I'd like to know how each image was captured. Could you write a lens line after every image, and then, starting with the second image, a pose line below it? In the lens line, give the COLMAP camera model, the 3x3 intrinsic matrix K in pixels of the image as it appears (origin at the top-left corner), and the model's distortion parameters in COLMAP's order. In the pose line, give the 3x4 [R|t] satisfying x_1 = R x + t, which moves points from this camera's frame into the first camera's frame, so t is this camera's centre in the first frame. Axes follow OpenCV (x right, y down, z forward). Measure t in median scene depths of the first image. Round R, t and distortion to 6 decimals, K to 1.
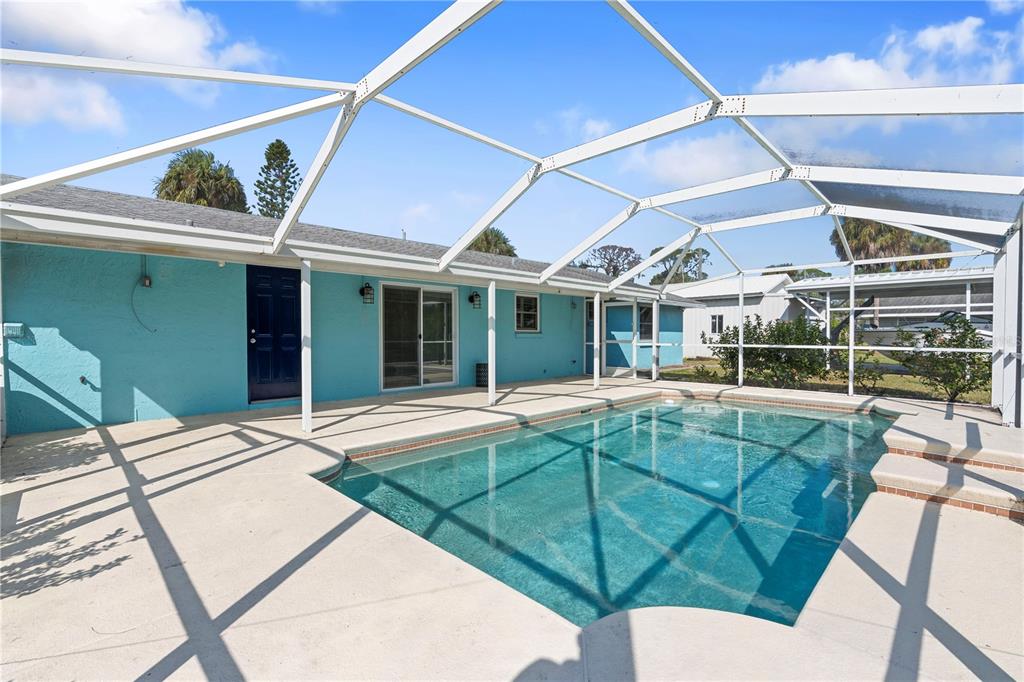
lens RADIAL K [[464.8, 0, 509.2], [0, 464.8, 338.3], [0, 0, 1]] dist [0.004780, 0.000123]
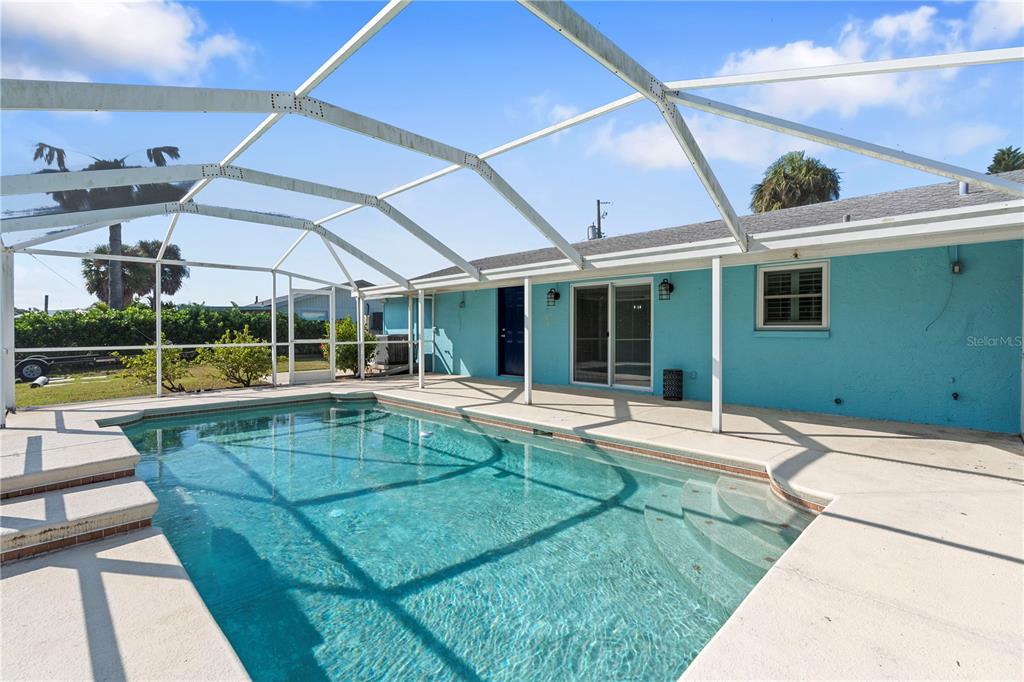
lens RADIAL K [[464.8, 0, 505.8], [0, 464.8, 339.2], [0, 0, 1]] dist [0.004780, 0.000123]
pose [[-0.002862, 0.017685, -0.999840, 0.942117], [-0.012654, 0.999763, 0.017720, -0.010832], [0.999916, 0.012703, -0.002637, 0.953802]]
